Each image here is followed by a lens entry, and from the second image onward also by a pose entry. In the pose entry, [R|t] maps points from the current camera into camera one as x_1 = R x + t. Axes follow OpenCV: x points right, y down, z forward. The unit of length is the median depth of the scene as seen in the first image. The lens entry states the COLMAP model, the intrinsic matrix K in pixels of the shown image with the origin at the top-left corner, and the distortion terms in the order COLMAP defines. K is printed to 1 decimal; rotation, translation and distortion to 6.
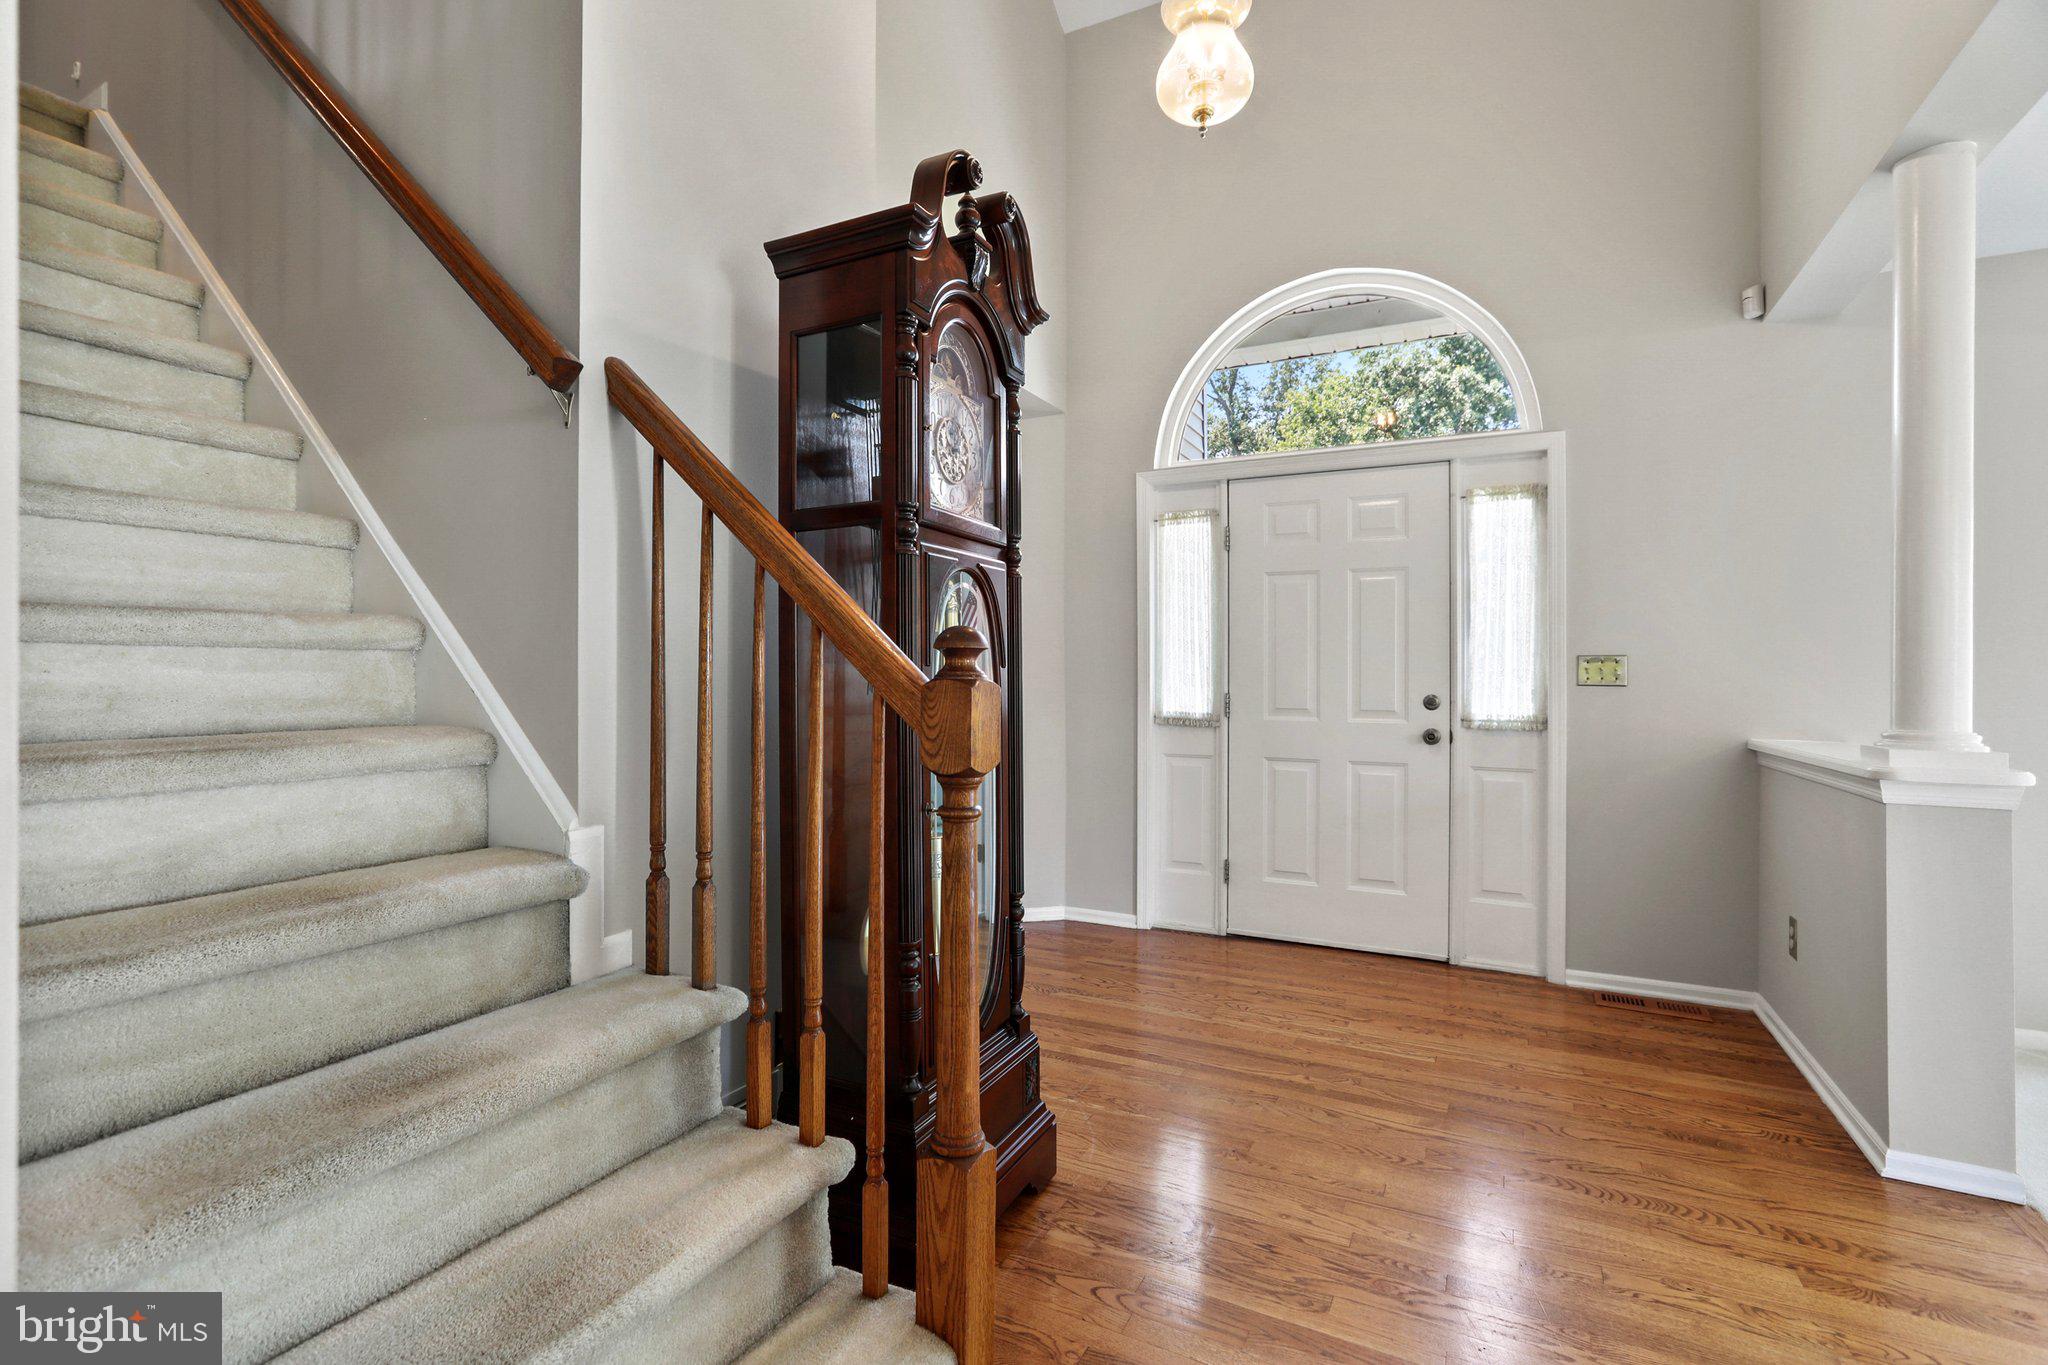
lens RADIAL K [[942.1, 0, 1028.4], [0, 942.1, 676.1], [0, 0, 1]] dist [-0.006274, 0.003287]
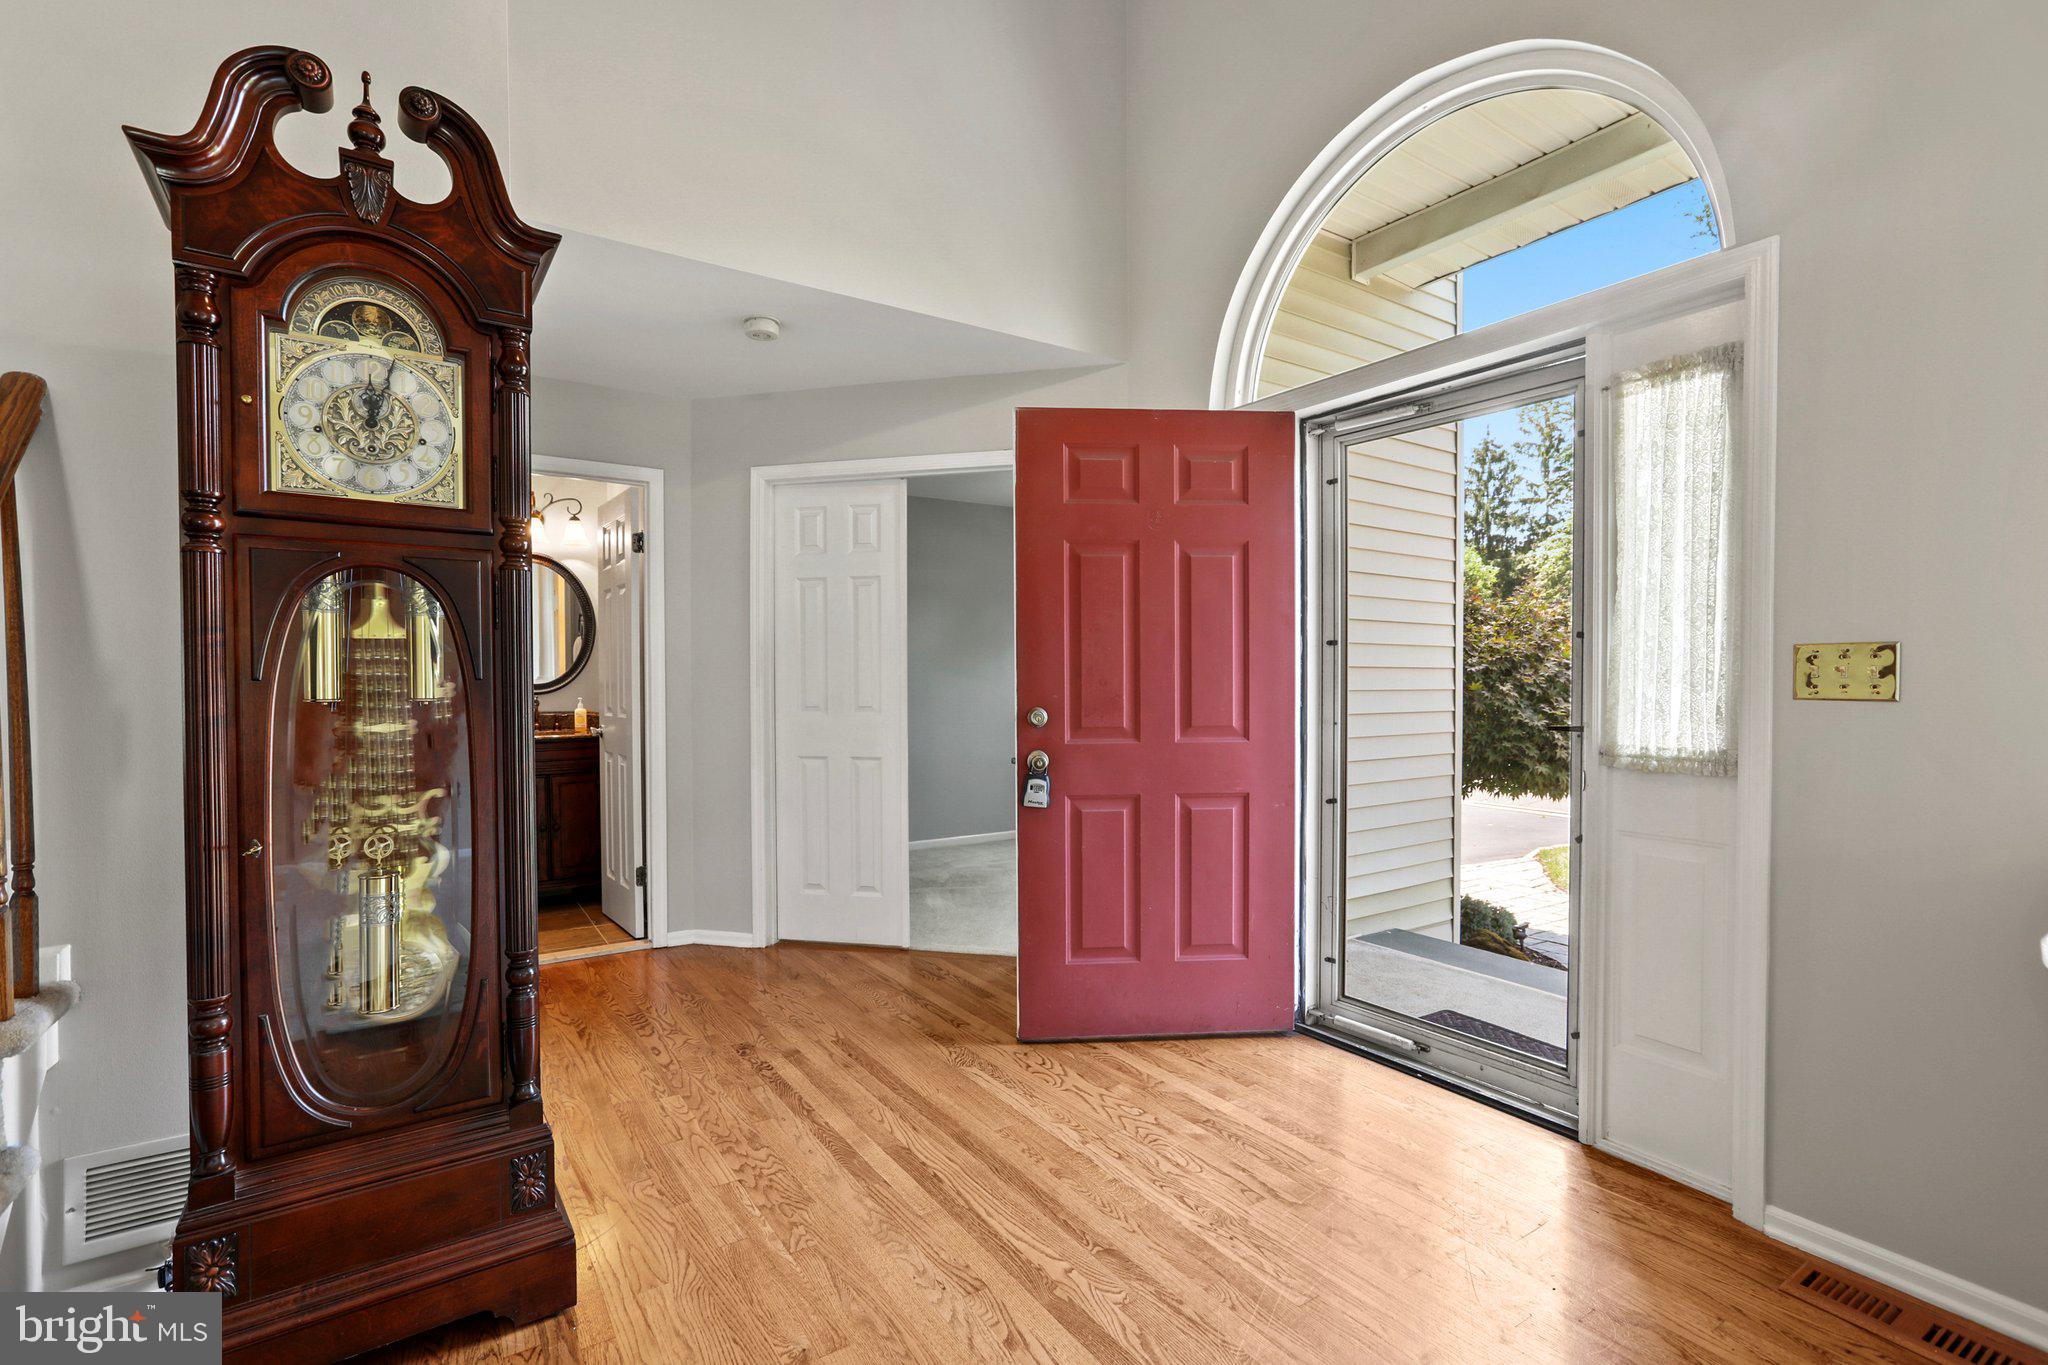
lens RADIAL K [[942.1, 0, 1032.9], [0, 942.1, 699.6], [0, 0, 1]] dist [-0.006274, 0.003287]
pose [[0.879634, 0.013960, -0.475447, 0.439496], [-0.005565, 0.999803, 0.019062, 0.001786], [0.475619, -0.014121, 0.879538, 0.295337]]
